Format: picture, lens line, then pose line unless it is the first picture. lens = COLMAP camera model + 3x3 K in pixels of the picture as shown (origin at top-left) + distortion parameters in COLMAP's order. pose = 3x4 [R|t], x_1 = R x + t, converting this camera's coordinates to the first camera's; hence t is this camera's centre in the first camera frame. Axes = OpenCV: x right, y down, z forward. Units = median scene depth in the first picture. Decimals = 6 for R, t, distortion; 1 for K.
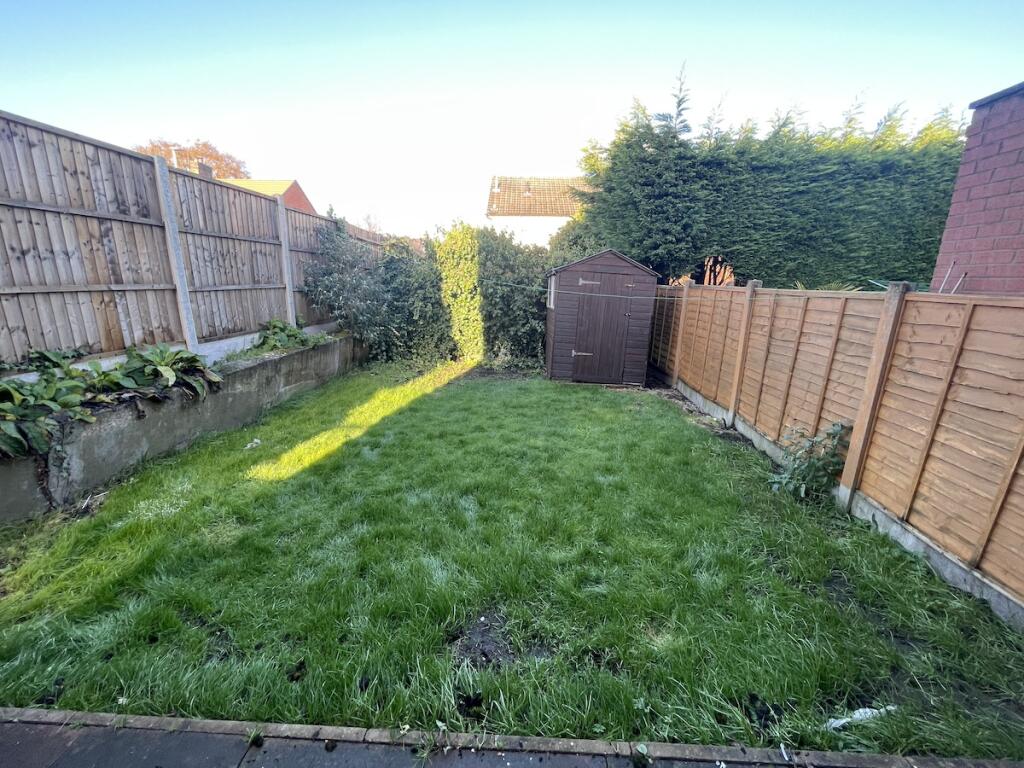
lens RADIAL K [[416.0, 0, 508.2], [0, 416.0, 381.0], [0, 0, 1]] dist [0.000922, -0.000033]
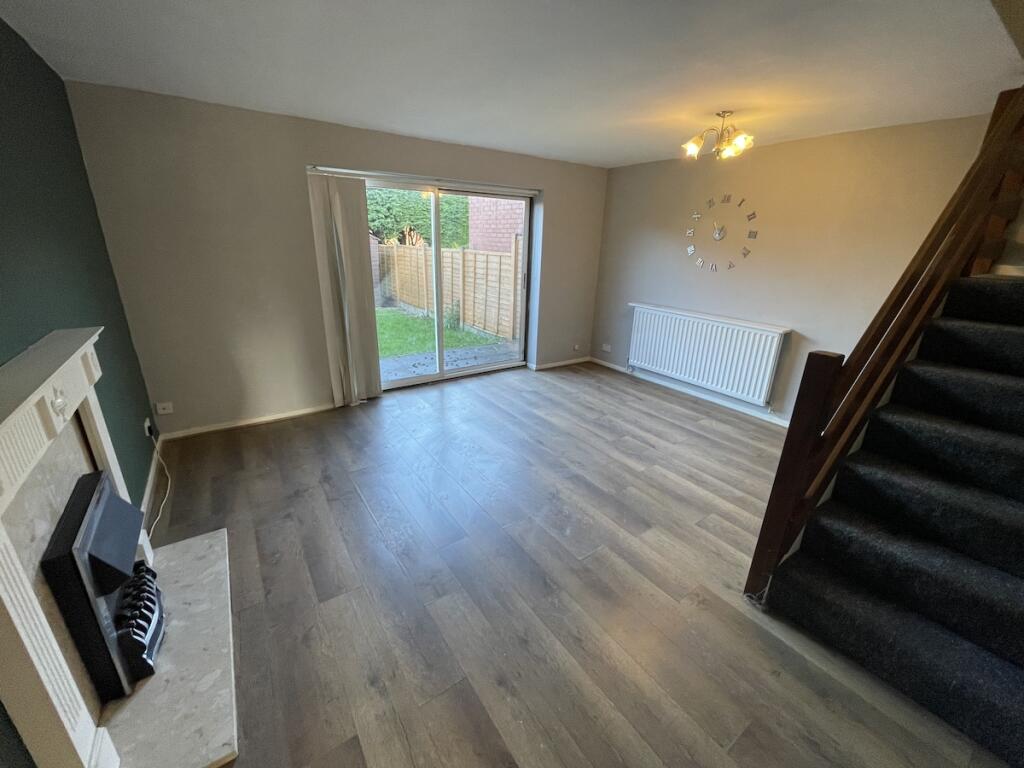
lens RADIAL K [[416.0, 0, 510.6], [0, 416.0, 383.9], [0, 0, 1]] dist [0.000922, -0.000033]
pose [[0.800740, -0.190709, 0.567843, -0.578167], [0.129782, 0.980683, 0.146349, 0.299712], [-0.584784, -0.043492, 0.810023, -1.464014]]
